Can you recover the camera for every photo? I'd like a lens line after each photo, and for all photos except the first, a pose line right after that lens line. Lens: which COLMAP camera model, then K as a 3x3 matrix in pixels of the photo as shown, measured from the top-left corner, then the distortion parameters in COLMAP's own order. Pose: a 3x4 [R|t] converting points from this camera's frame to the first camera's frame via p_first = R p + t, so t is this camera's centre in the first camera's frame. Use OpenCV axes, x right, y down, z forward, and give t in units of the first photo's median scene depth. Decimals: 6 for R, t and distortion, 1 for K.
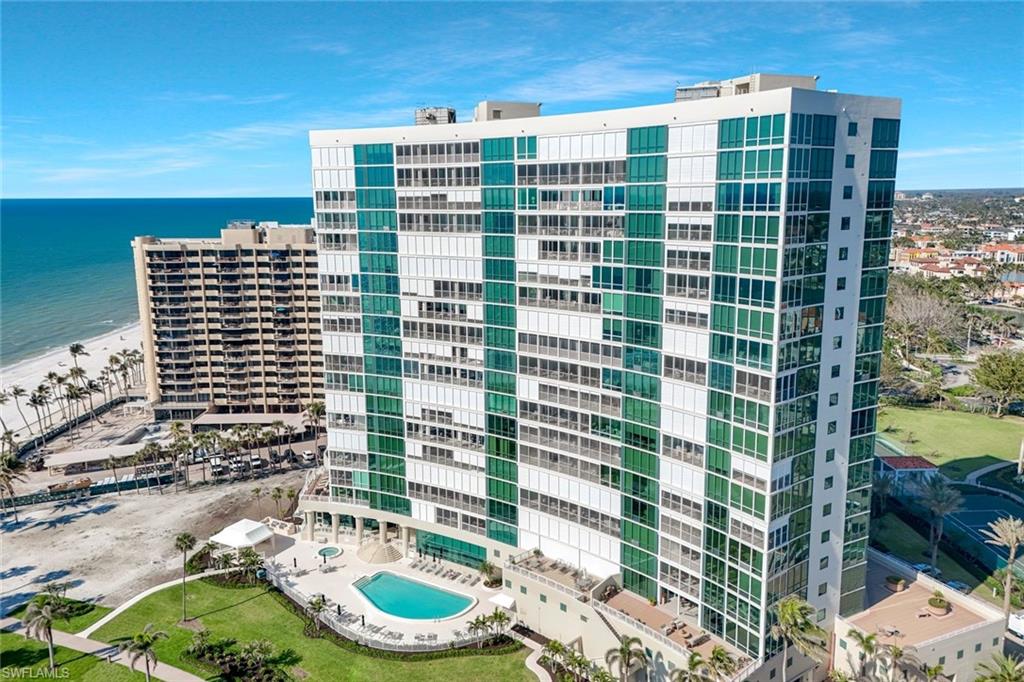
lens RADIAL K [[752.6, 0, 511.9], [0, 752.6, 287.4], [0, 0, 1]] dist [0.075248, -0.071011]
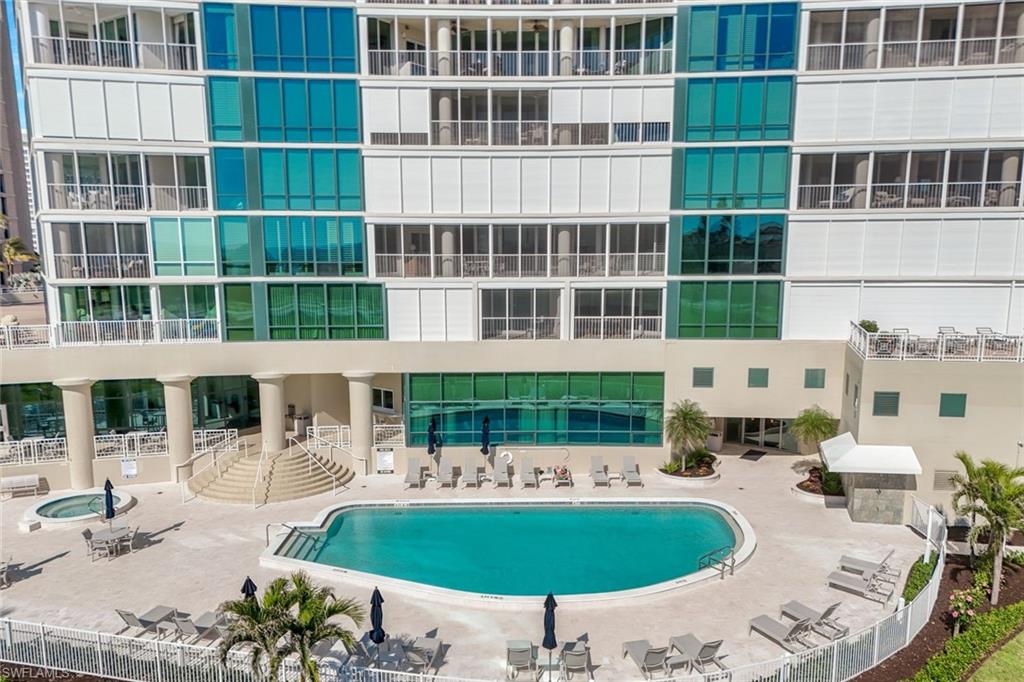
lens RADIAL K [[700.3, 0, 512.0], [0, 700.3, 341.0], [0, 0, 1]] dist [0.002447, -0.051138]
pose [[0.849231, -0.060837, 0.524505, -0.248459], [0.065087, 0.997826, 0.010354, 0.311217], [-0.523994, 0.025346, 0.851344, 0.741129]]
